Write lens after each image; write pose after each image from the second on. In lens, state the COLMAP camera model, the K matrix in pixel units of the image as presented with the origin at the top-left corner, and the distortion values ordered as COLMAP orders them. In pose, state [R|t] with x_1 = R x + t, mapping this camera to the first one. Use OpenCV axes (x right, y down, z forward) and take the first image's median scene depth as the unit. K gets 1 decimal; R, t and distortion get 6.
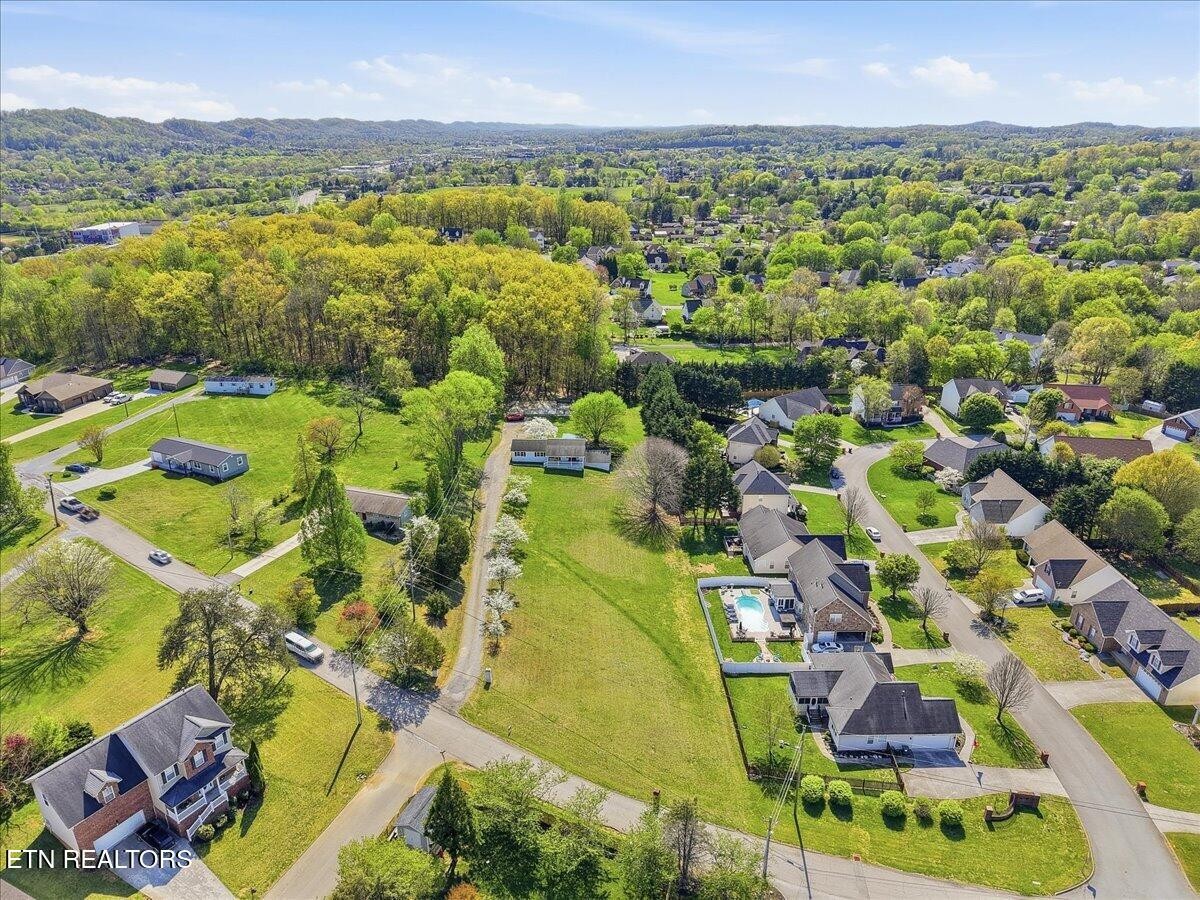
lens RADIAL K [[809.9, 0, 600.0], [0, 809.9, 450.0], [0, 0, 1]] dist [0.015540, -0.018237]
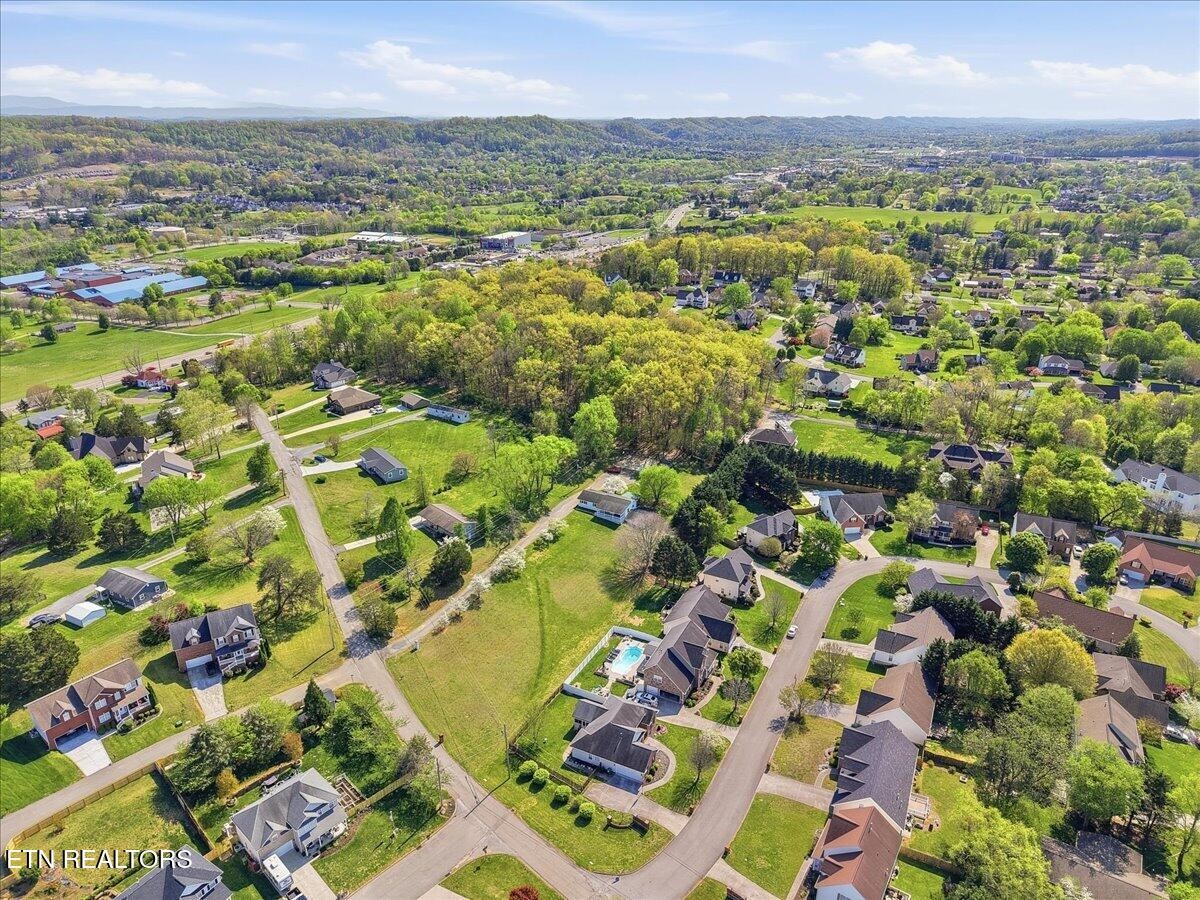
lens RADIAL K [[809.9, 0, 600.0], [0, 809.9, 450.0], [0, 0, 1]] dist [0.015540, -0.018237]
pose [[0.881606, 0.178362, -0.436987, 0.506232], [-0.173609, 0.983484, 0.051173, -0.157451], [0.438897, 0.030750, 0.898011, -0.200782]]
